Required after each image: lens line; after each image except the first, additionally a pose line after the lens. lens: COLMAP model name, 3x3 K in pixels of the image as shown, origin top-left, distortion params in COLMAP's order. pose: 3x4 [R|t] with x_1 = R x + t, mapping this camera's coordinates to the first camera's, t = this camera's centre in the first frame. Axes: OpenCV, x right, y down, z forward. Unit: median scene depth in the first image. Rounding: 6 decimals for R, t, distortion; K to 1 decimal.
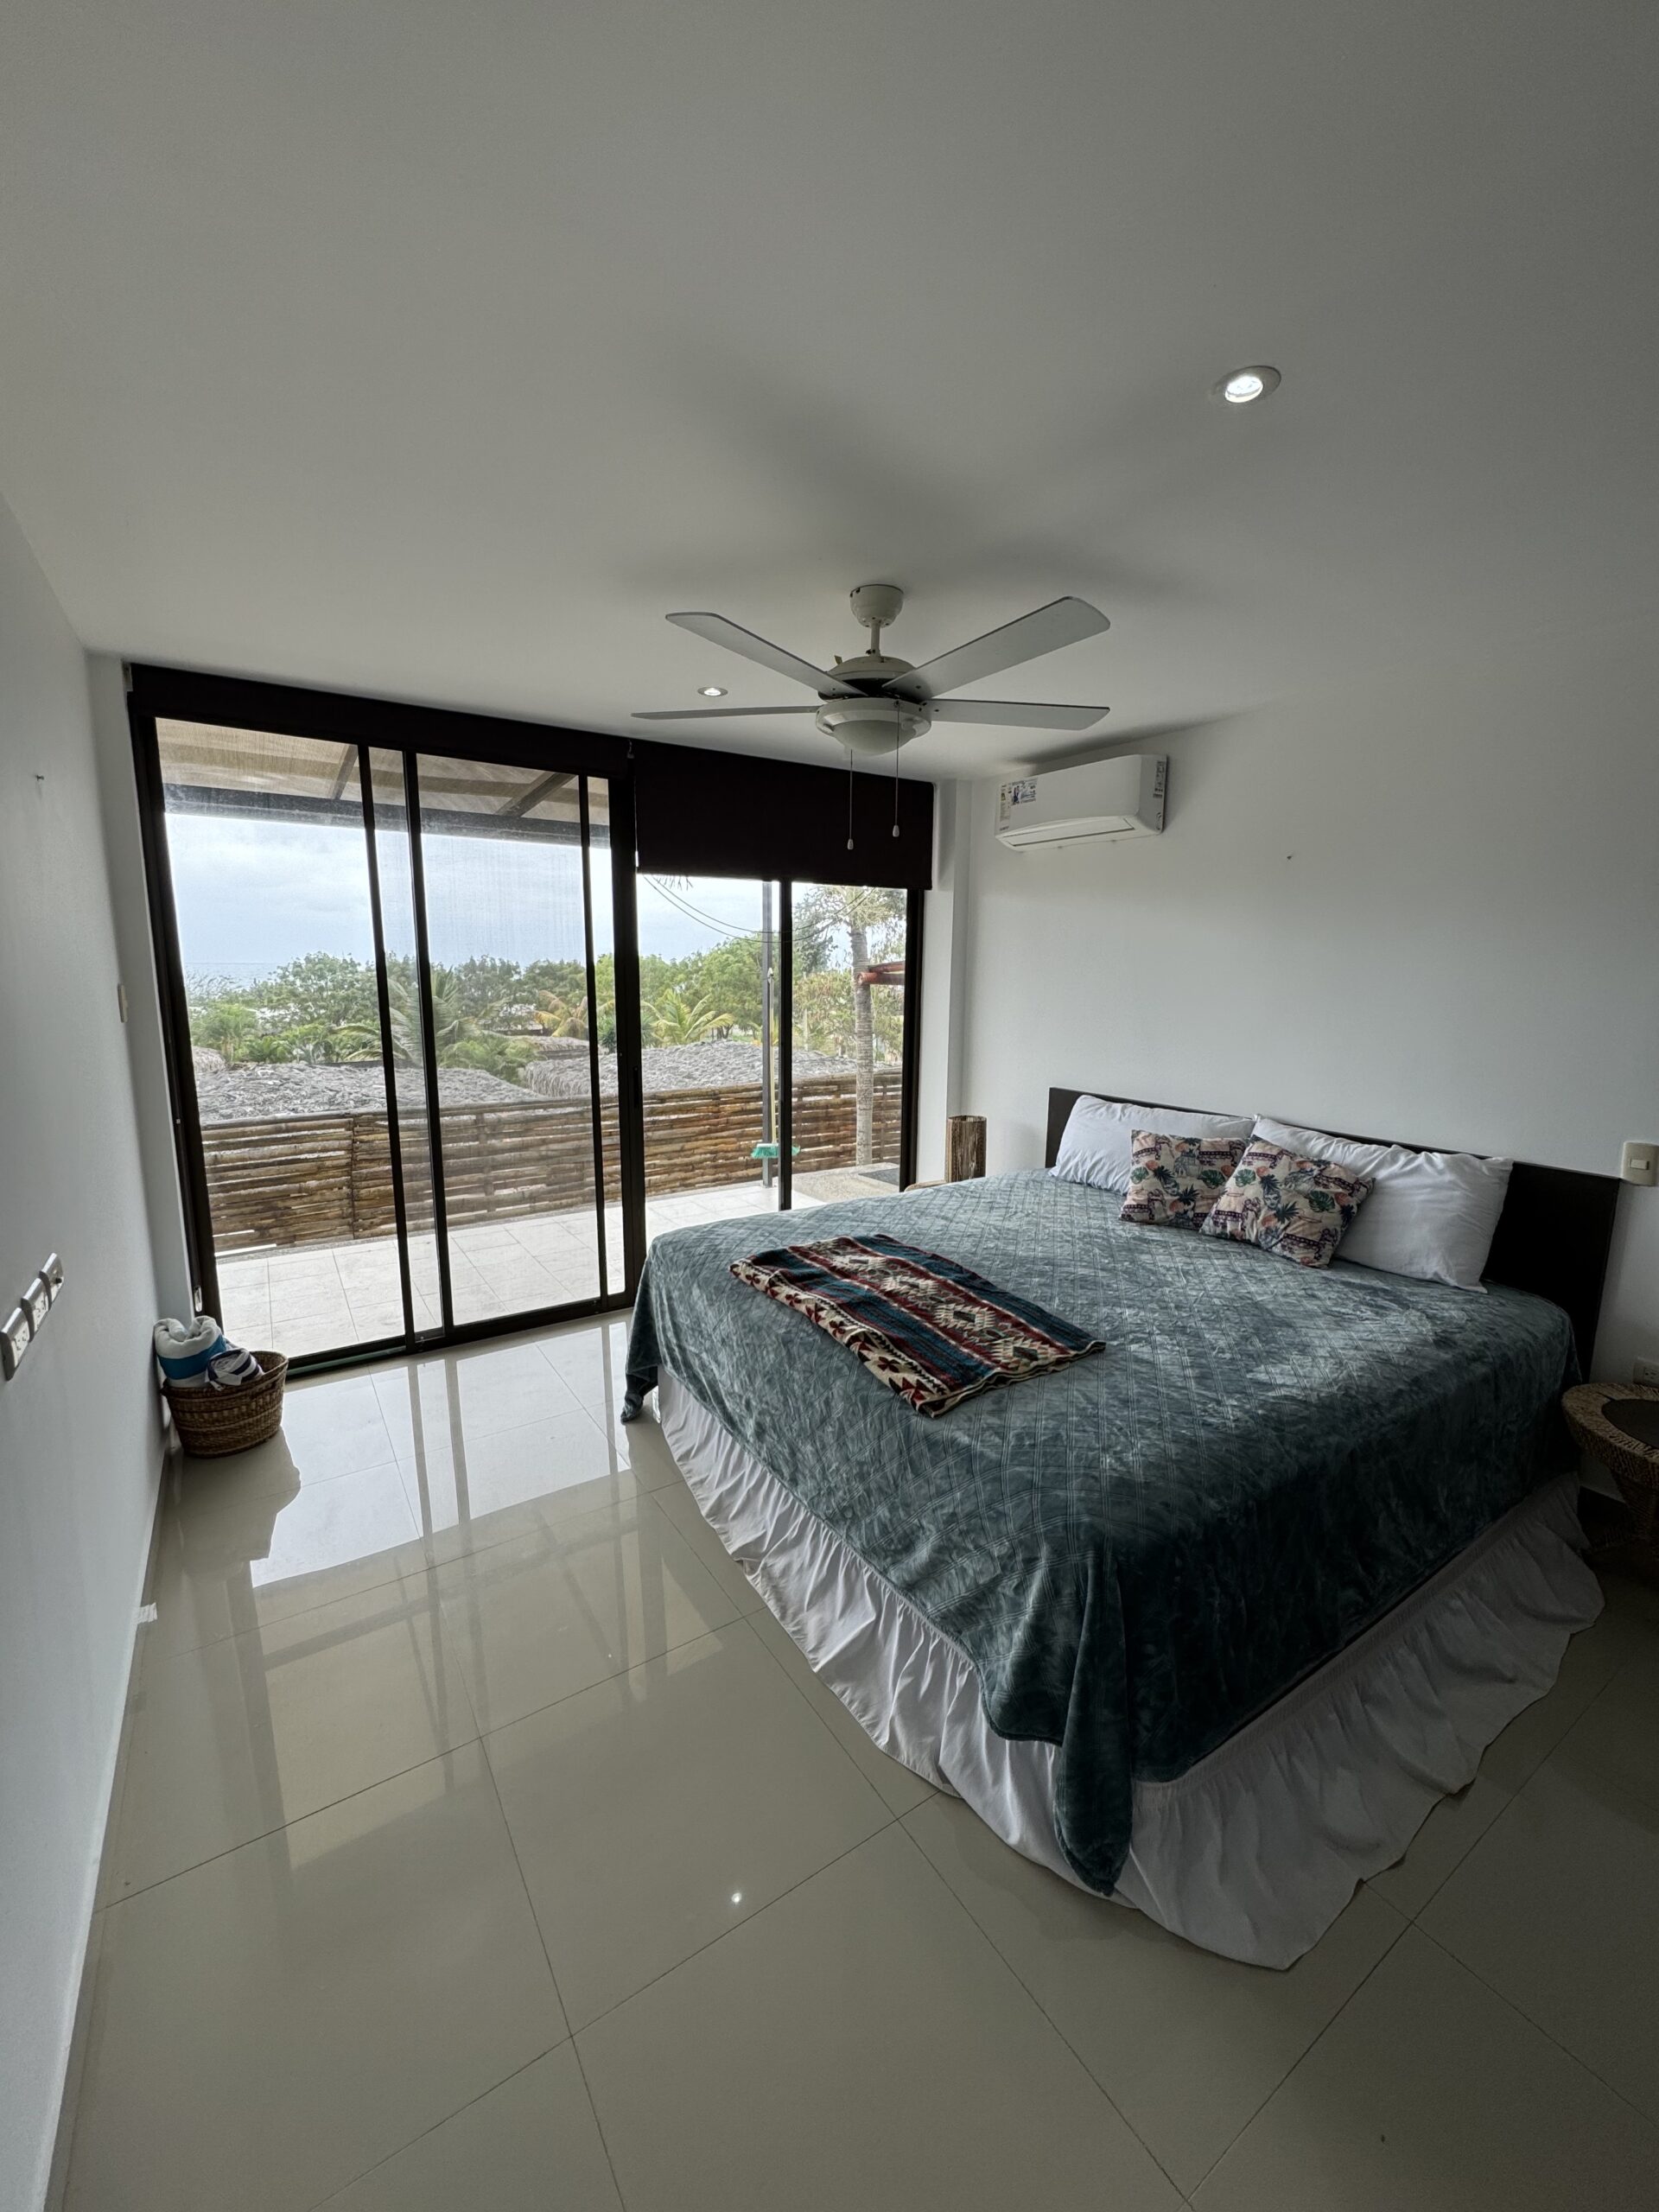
lens RADIAL K [[885.8, 0, 821.7], [0, 885.8, 1106.3], [0, 0, 1]] dist [-0.003109, 0.001085]
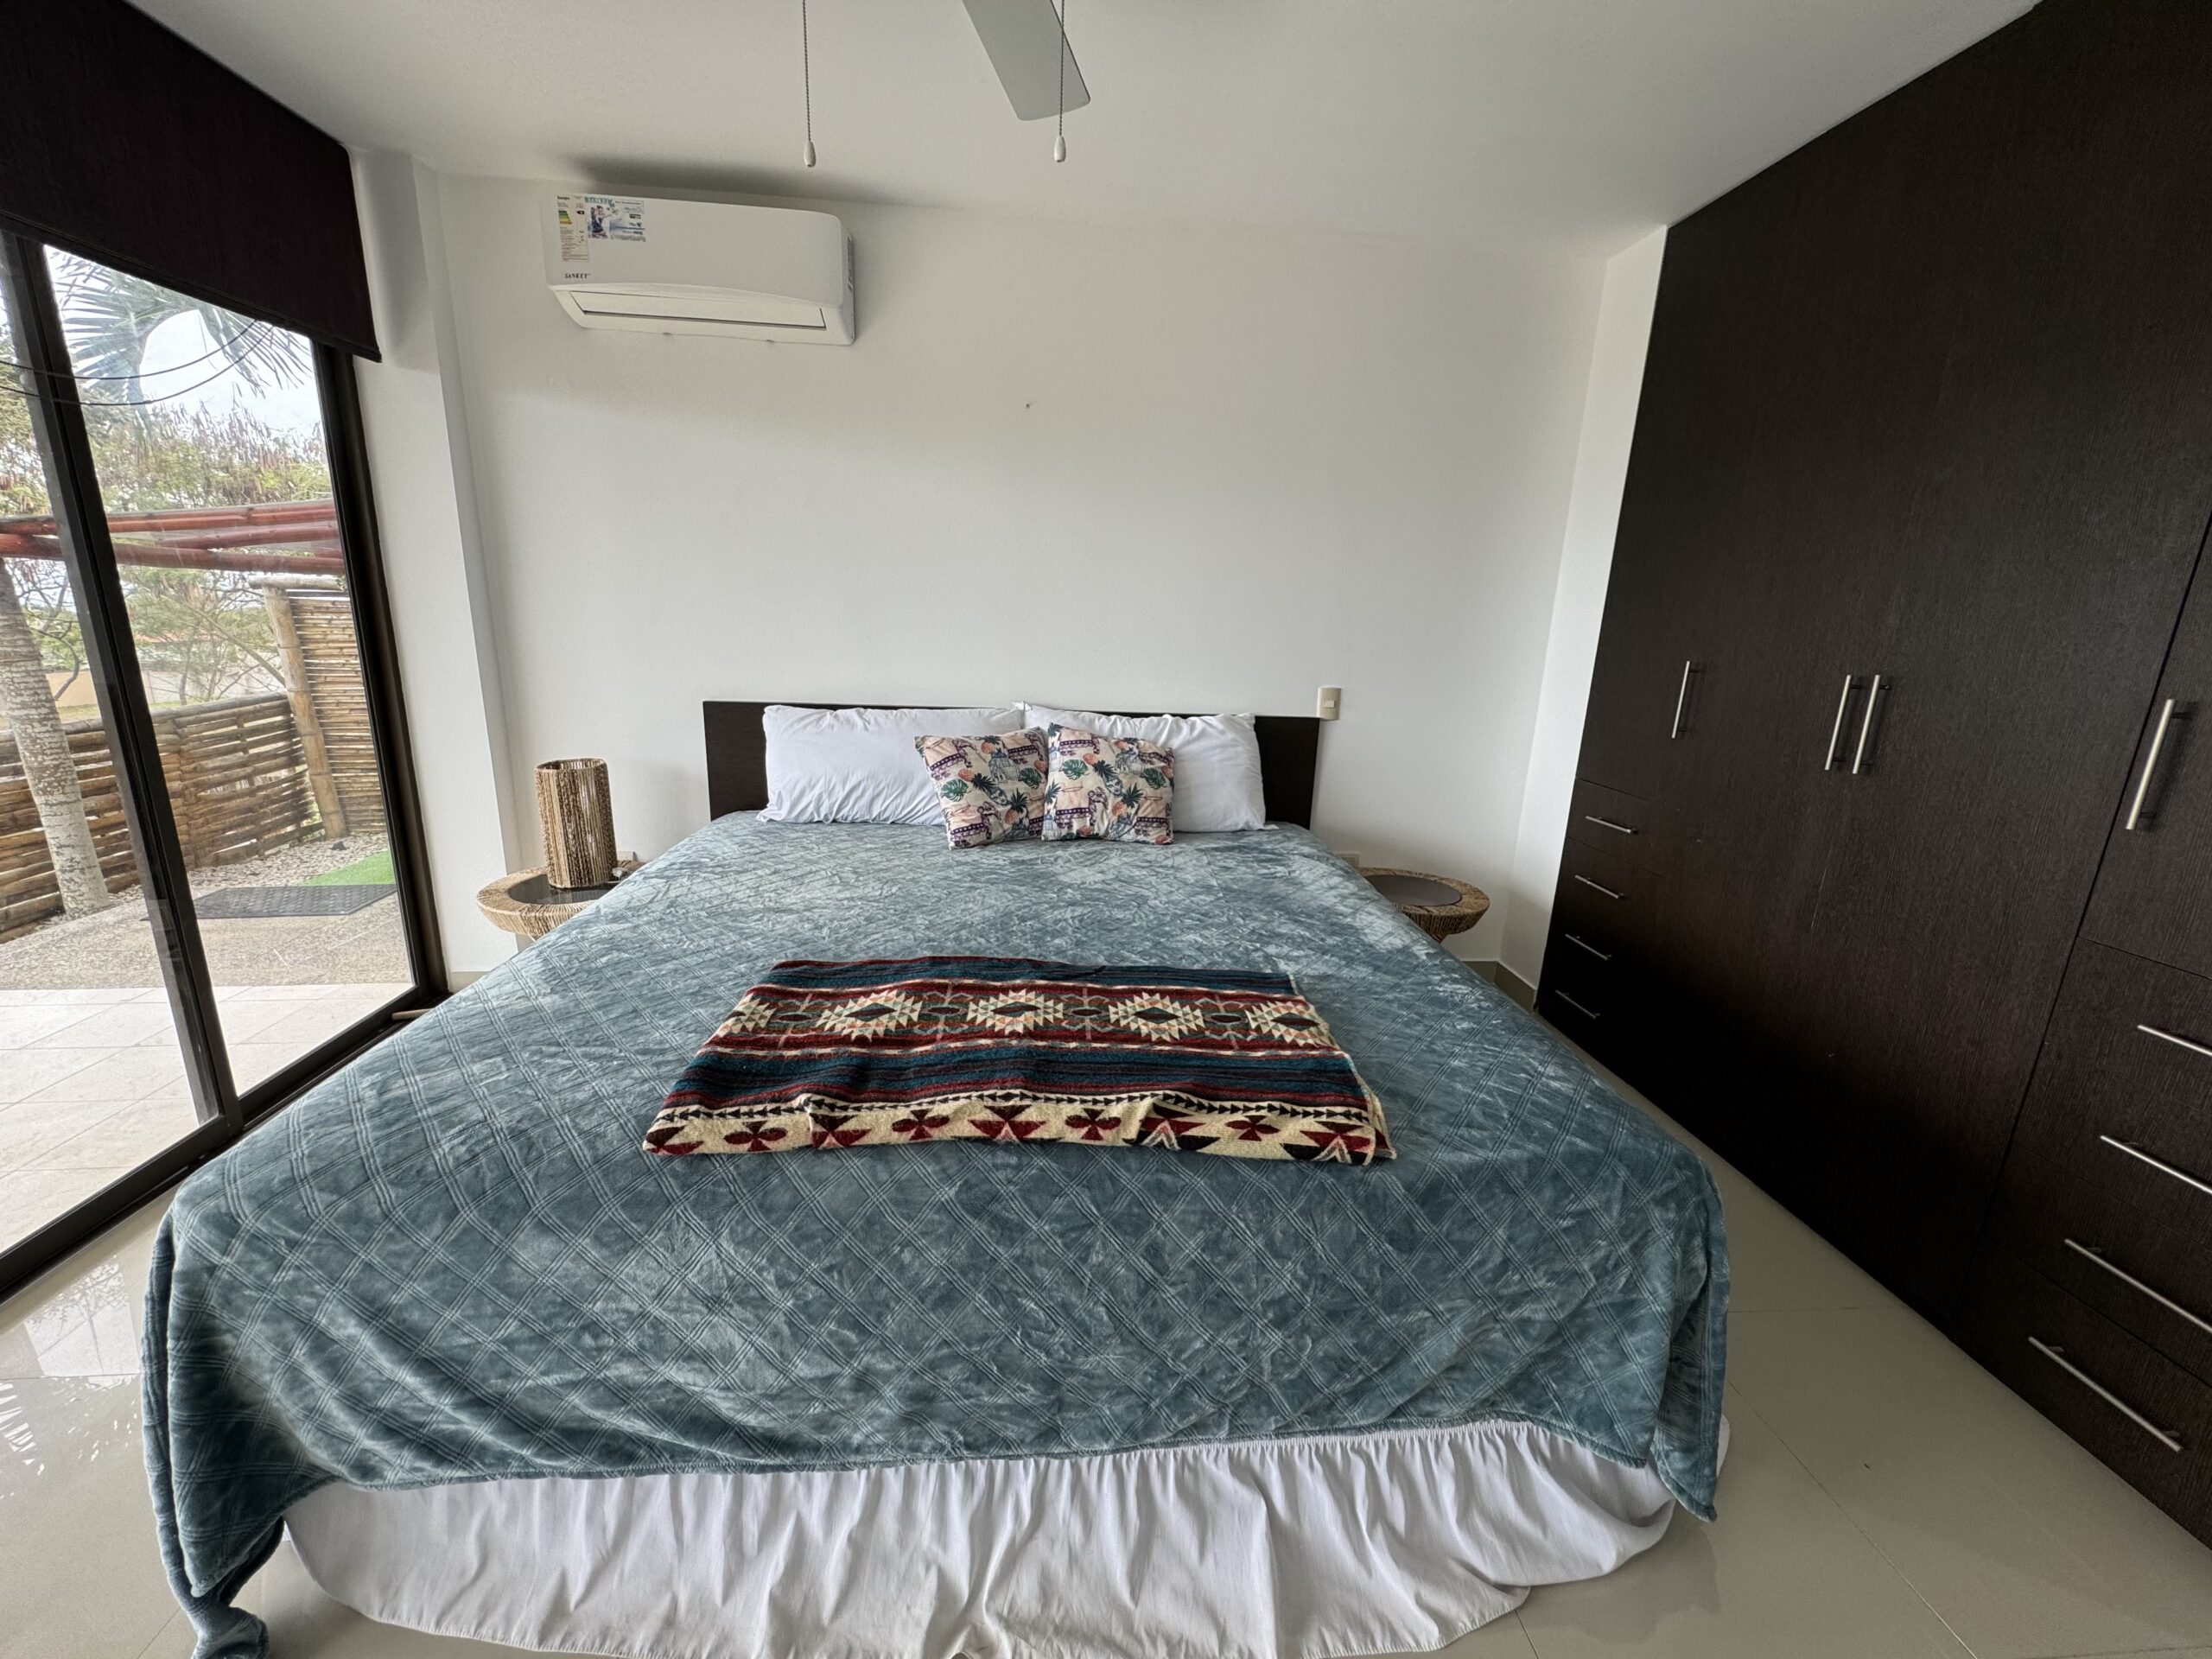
lens RADIAL K [[885.8, 0, 1107.3], [0, 885.8, 830.1], [0, 0, 1]] dist [-0.003109, 0.001085]
pose [[0.466673, -0.207143, 0.859830, -0.304304], [0.109157, 0.978243, 0.176425, -0.014718], [-0.877668, 0.011524, 0.479131, 0.546707]]
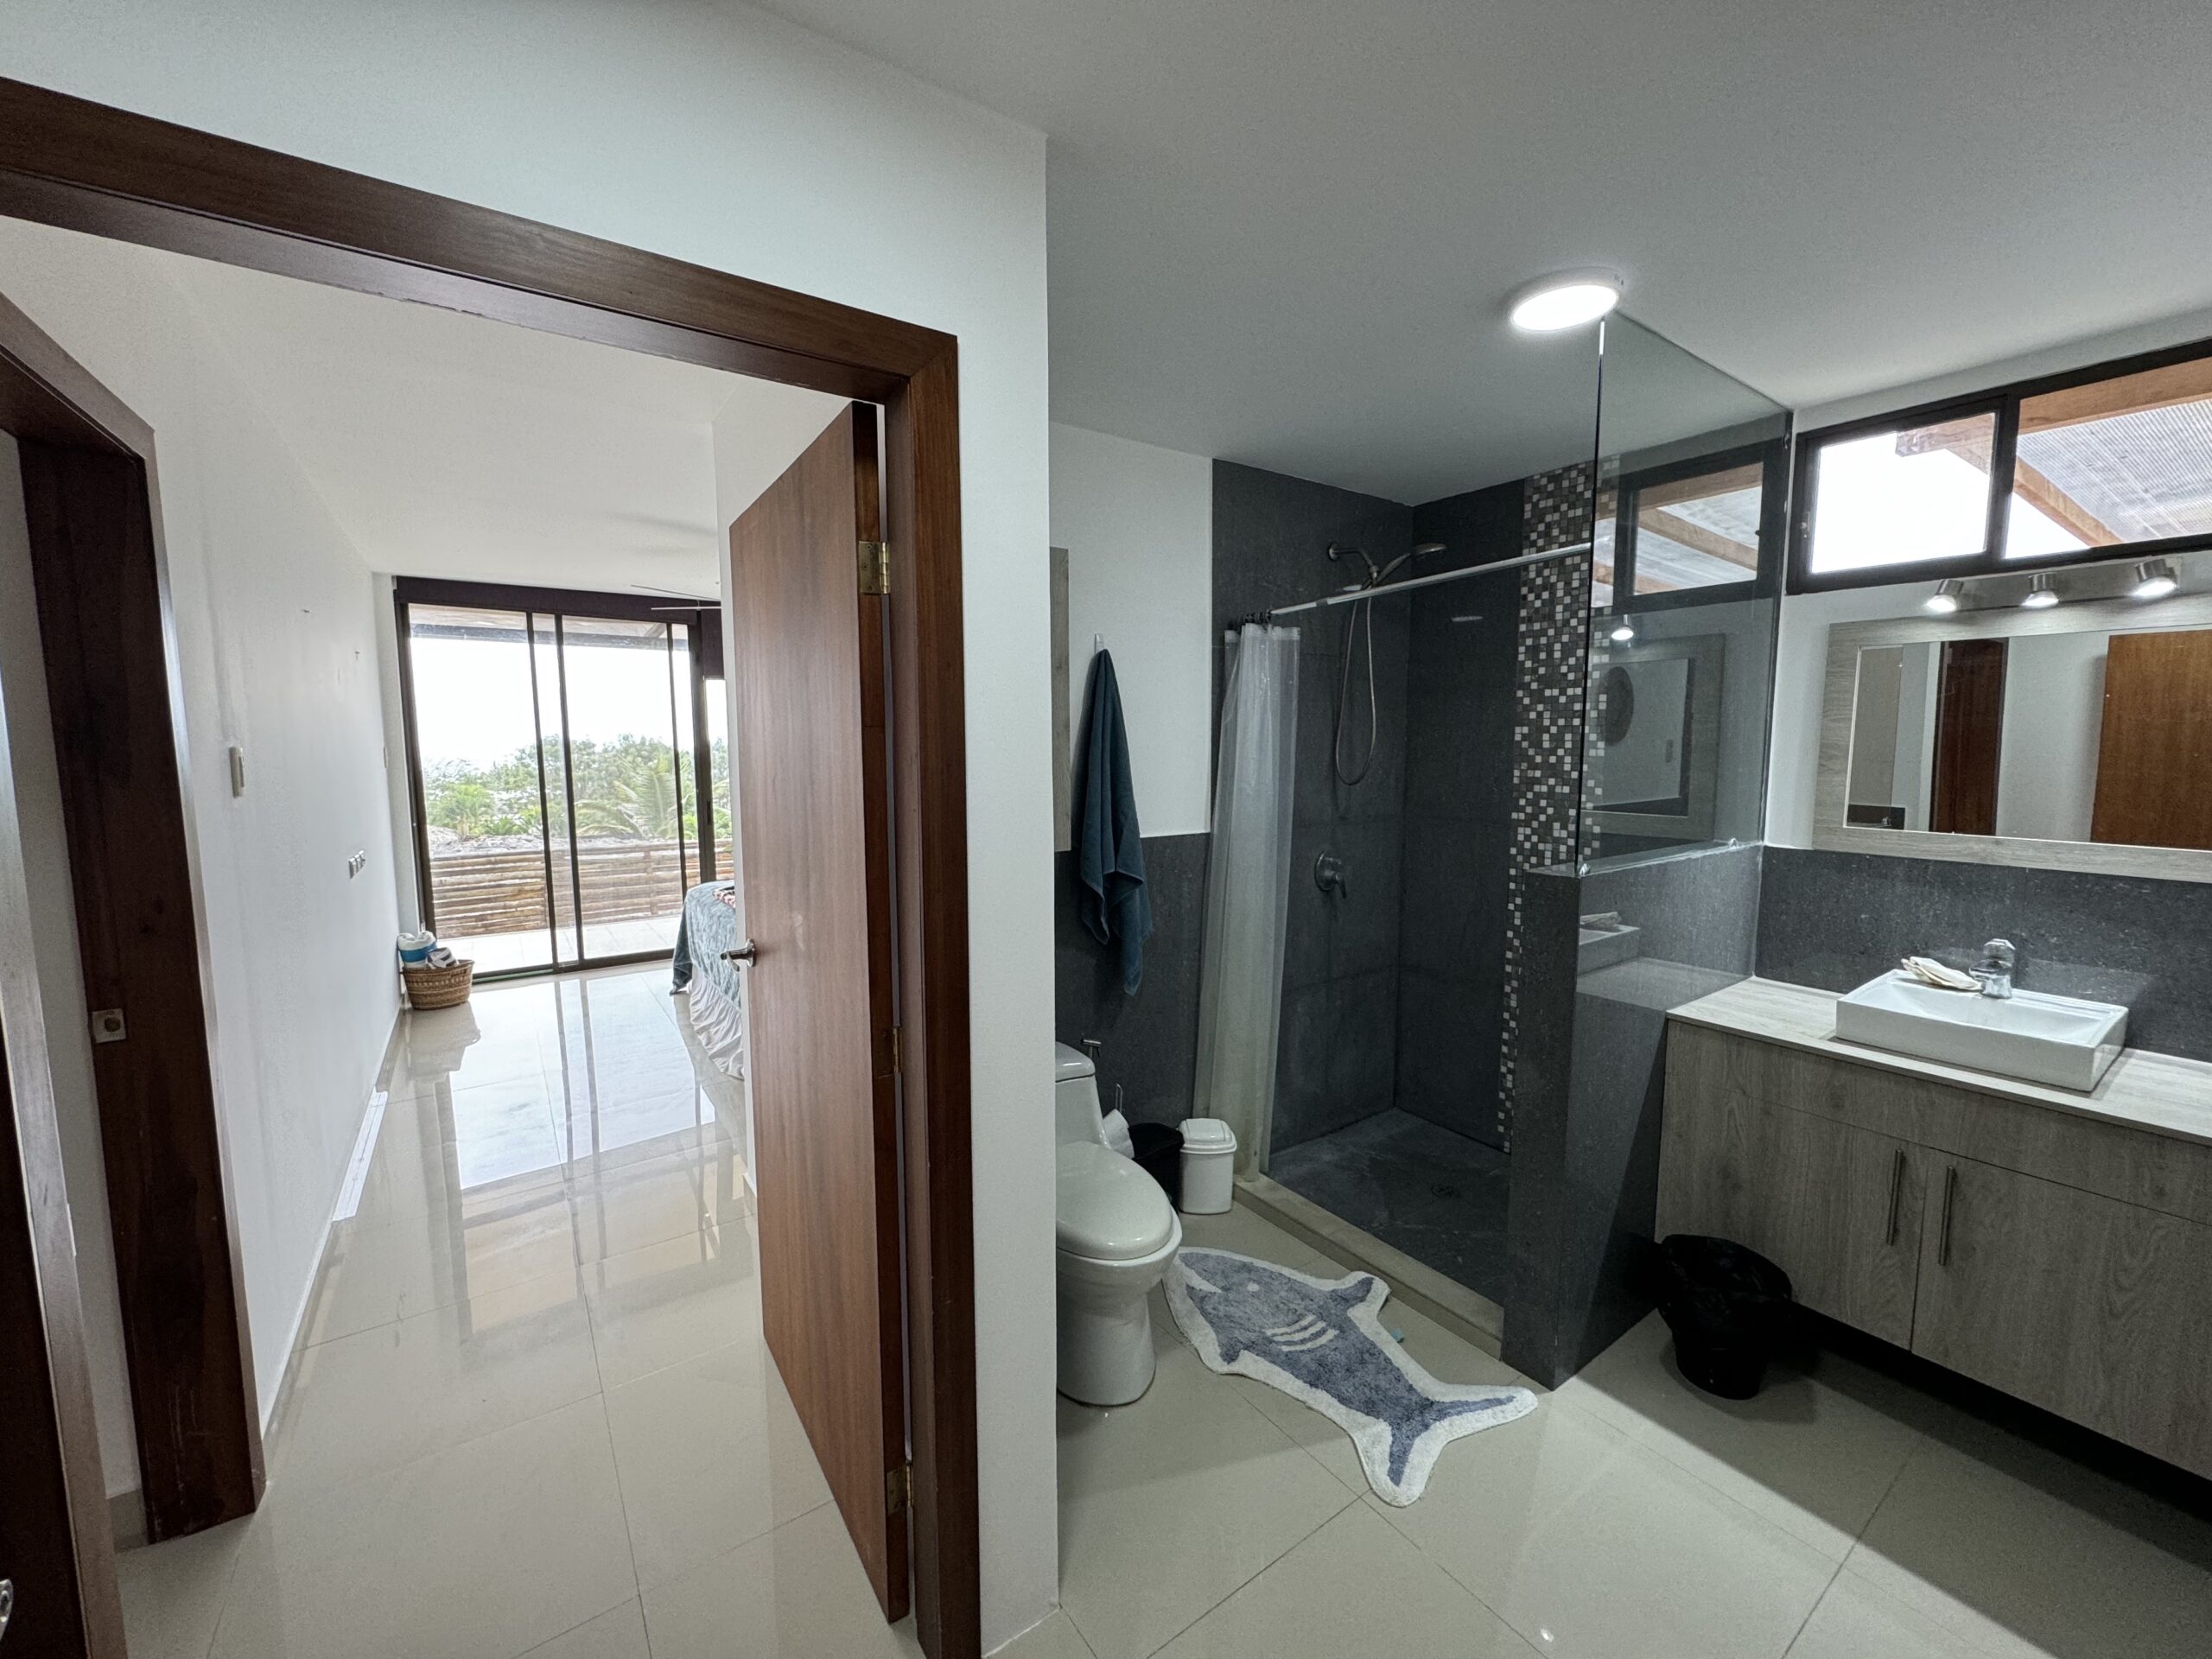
lens RADIAL K [[885.8, 0, 1106.2], [0, 885.8, 825.0], [0, 0, 1]] dist [-0.003109, 0.001085]
pose [[0.999199, -0.016495, 0.036447, 0.637294], [0.018785, 0.997812, -0.063398, 0.162106], [-0.035321, 0.064032, 0.997323, -0.878858]]
